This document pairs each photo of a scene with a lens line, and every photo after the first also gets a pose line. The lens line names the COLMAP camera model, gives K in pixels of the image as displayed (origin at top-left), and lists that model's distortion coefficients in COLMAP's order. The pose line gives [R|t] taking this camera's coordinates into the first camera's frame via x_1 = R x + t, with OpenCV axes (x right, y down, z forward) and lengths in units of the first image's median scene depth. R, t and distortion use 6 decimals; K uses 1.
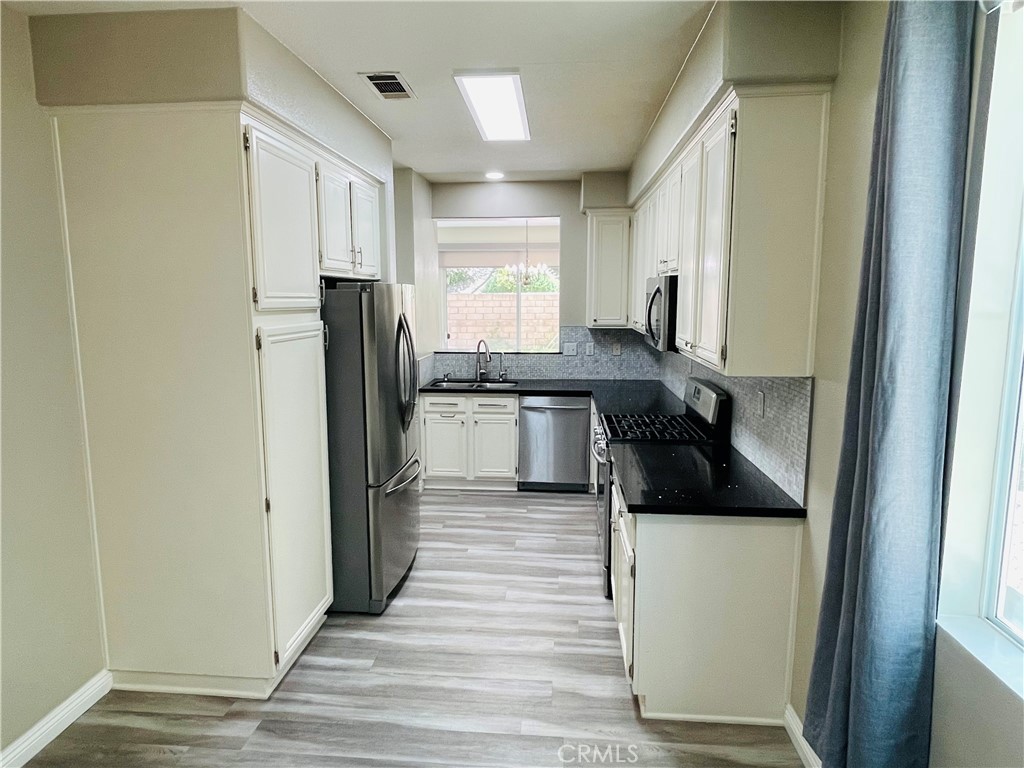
lens RADIAL K [[634.6, 0, 510.0], [0, 634.6, 380.3], [0, 0, 1]] dist [-0.001833, -0.006536]
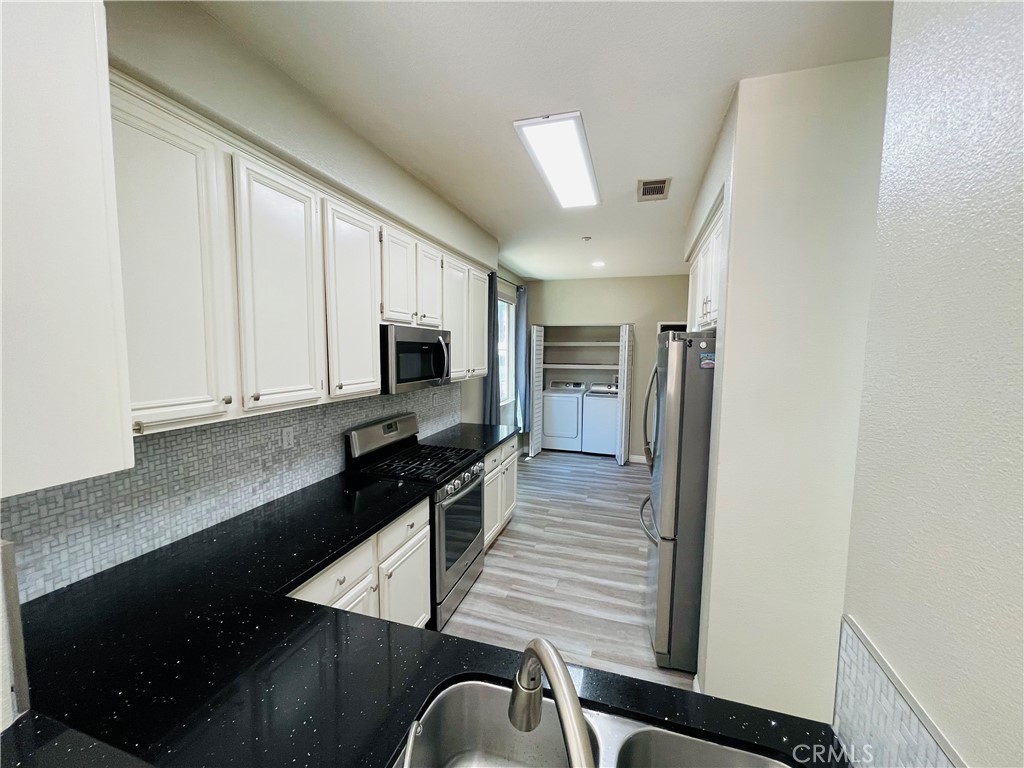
lens RADIAL K [[412.5, 0, 500.9], [0, 412.5, 384.1], [0, 0, 1]] dist [-0.001858, 0.000345]
pose [[-0.971430, -0.027514, 0.235724, -0.063834], [0.025234, 0.975652, 0.217870, -0.180681], [-0.235979, 0.217593, -0.947083, 1.374098]]
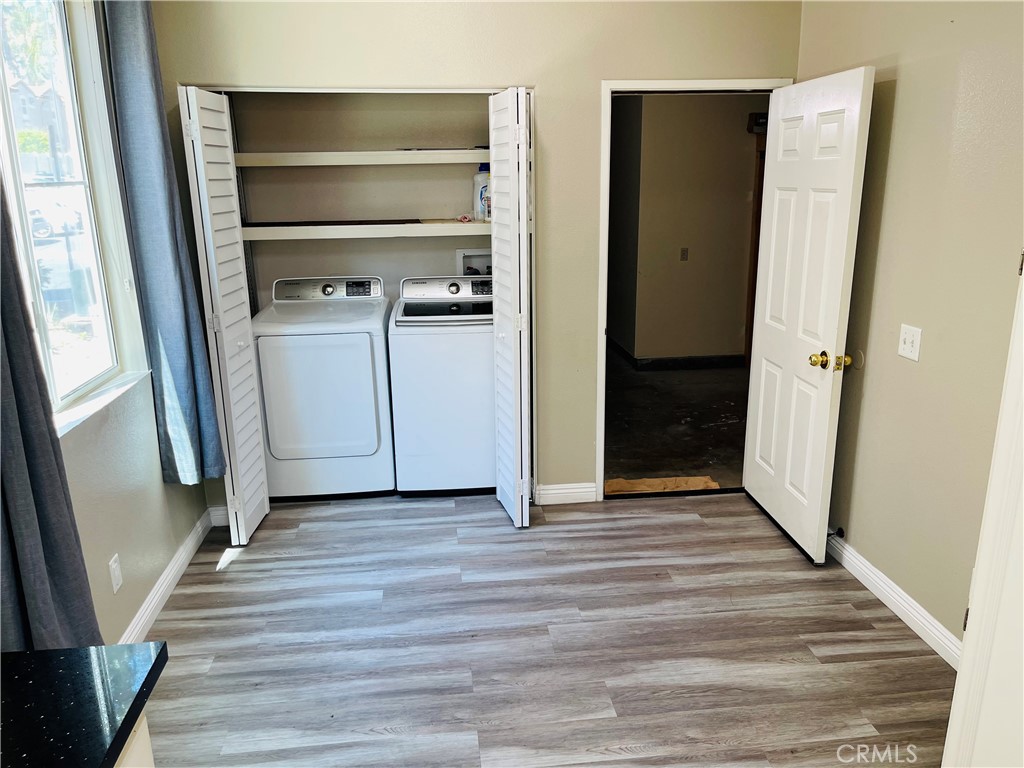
lens RADIAL K [[777.9, 0, 514.0], [0, 777.9, 380.0], [0, 0, 1]] dist [0.066981, -0.087737]
pose [[-0.981012, 0.065661, -0.182495, 0.016616], [-0.010263, 0.922057, 0.386918, -0.104481], [0.193676, 0.381444, -0.903875, 0.805934]]
